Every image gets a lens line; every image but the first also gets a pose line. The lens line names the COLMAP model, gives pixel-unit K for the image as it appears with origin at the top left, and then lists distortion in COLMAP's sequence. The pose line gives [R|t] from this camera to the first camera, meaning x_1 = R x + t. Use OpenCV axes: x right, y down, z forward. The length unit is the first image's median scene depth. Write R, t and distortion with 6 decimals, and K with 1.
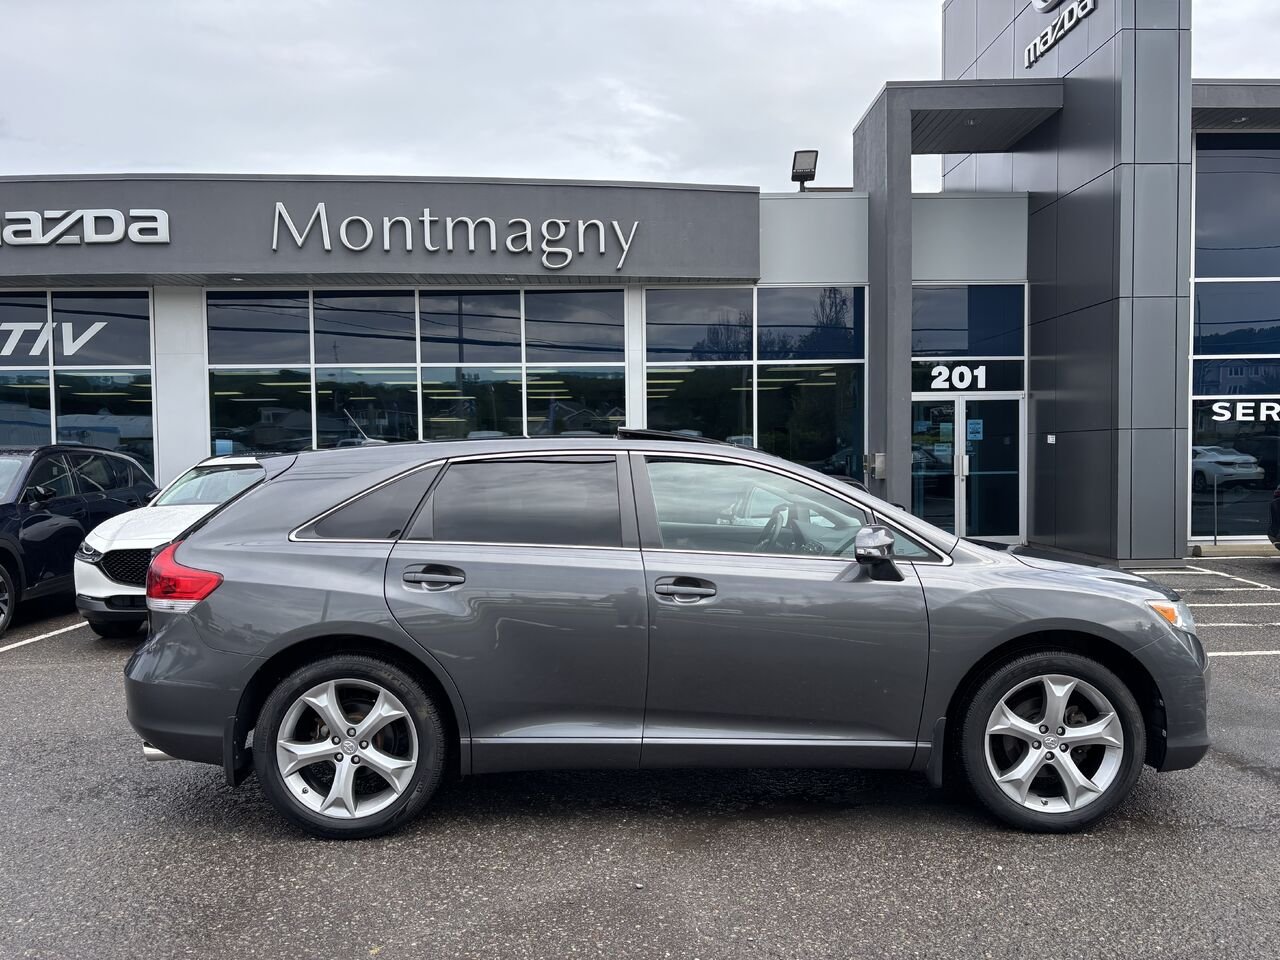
lens RADIAL K [[976.5, 0, 630.2], [0, 976.5, 486.0], [0, 0, 1]] dist [0.037371, -0.030772]
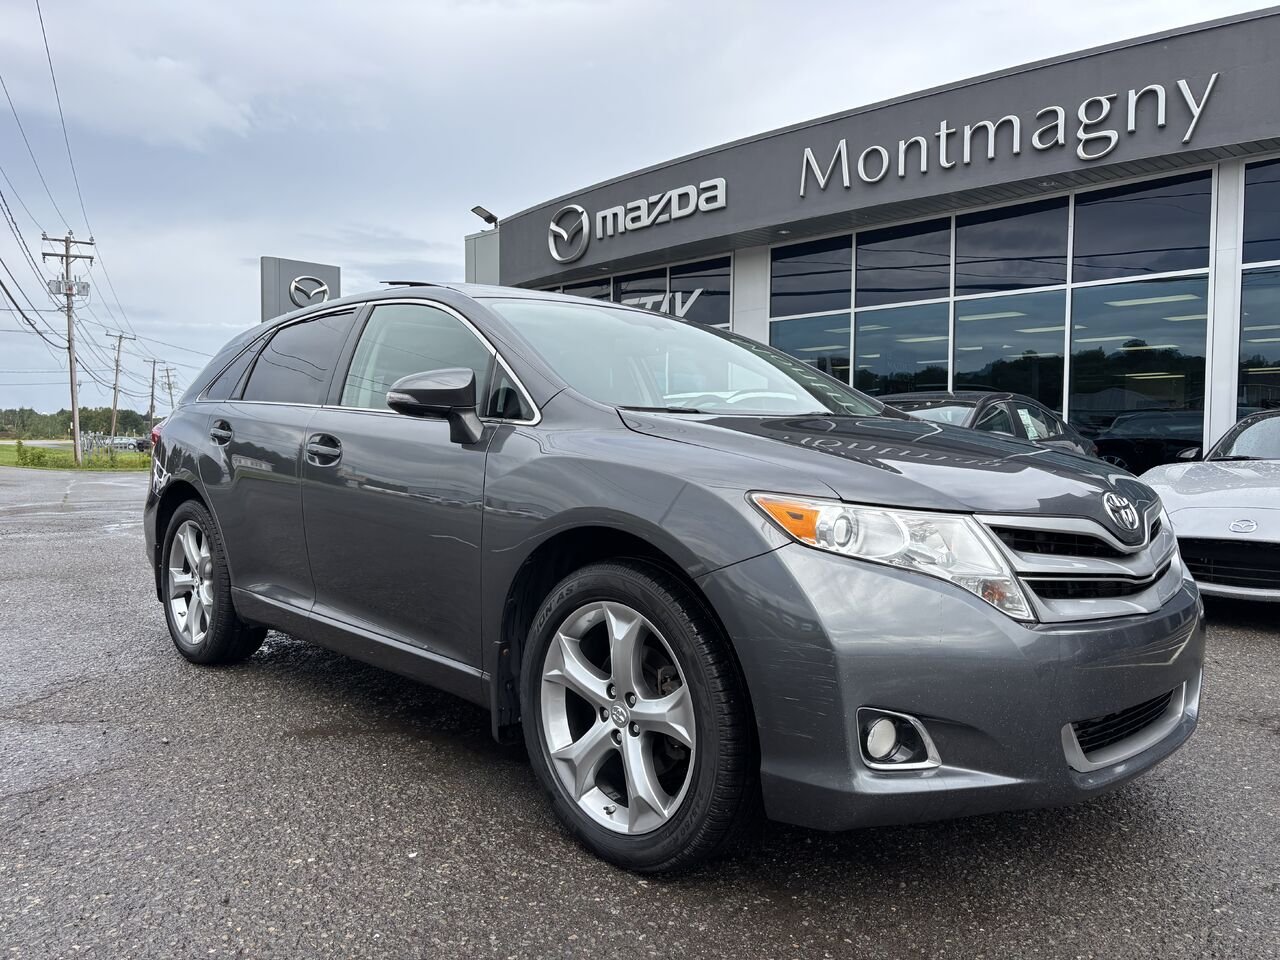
lens RADIAL K [[968.1, 0, 643.2], [0, 968.1, 483.8], [0, 0, 1]] dist [0.037132, -0.037082]
pose [[0.681148, 0.044851, -0.730771, 0.273112], [-0.032339, 0.998991, 0.031170, 0.031043], [0.731431, 0.002401, 0.681911, 0.189104]]
